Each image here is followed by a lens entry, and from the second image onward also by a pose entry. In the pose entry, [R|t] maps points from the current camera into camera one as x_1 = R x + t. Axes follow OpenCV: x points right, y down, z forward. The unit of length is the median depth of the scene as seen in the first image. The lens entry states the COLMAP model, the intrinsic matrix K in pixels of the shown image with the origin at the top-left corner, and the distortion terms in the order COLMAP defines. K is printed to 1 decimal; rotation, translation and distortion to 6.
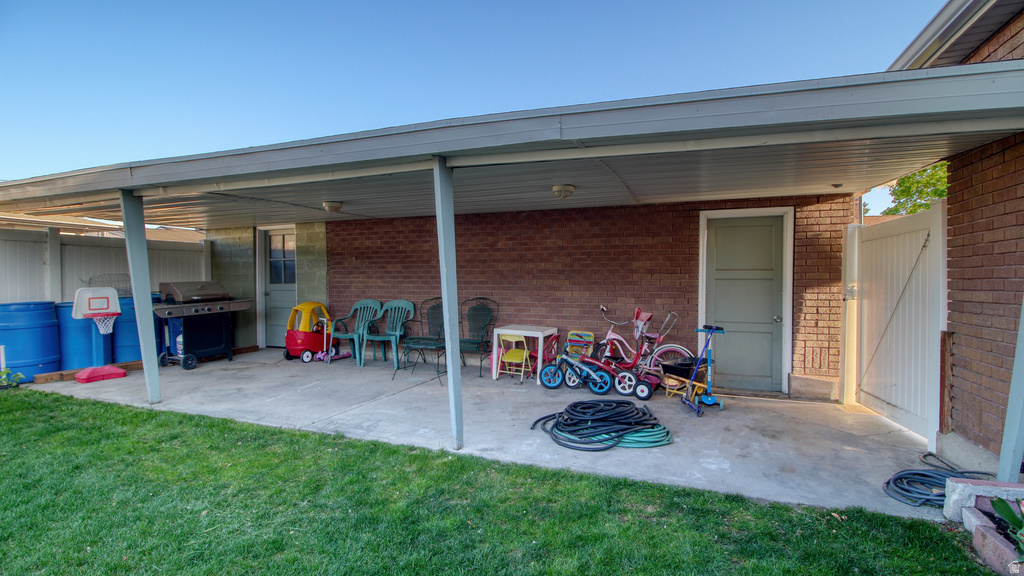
lens RADIAL K [[471.9, 0, 514.4], [0, 471.9, 288.7], [0, 0, 1]] dist [-0.013547, -0.002418]
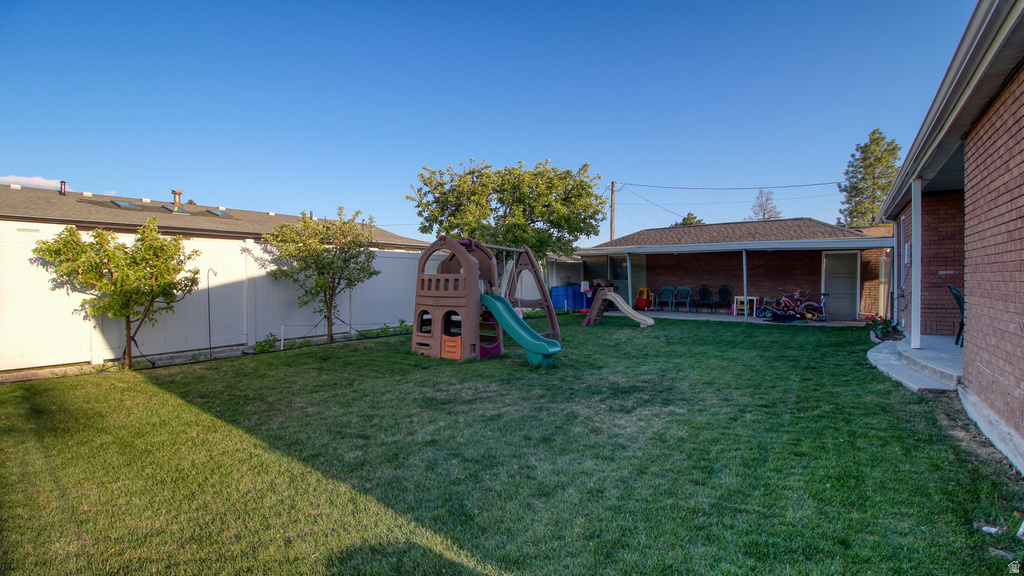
lens RADIAL K [[471.9, 0, 510.7], [0, 471.9, 287.9], [0, 0, 1]] dist [-0.013547, -0.002418]
pose [[0.964991, -0.003246, -0.262263, -0.586097], [0.007440, 0.999860, 0.015001, -0.013473], [0.262178, -0.016427, 0.964880, -1.951725]]
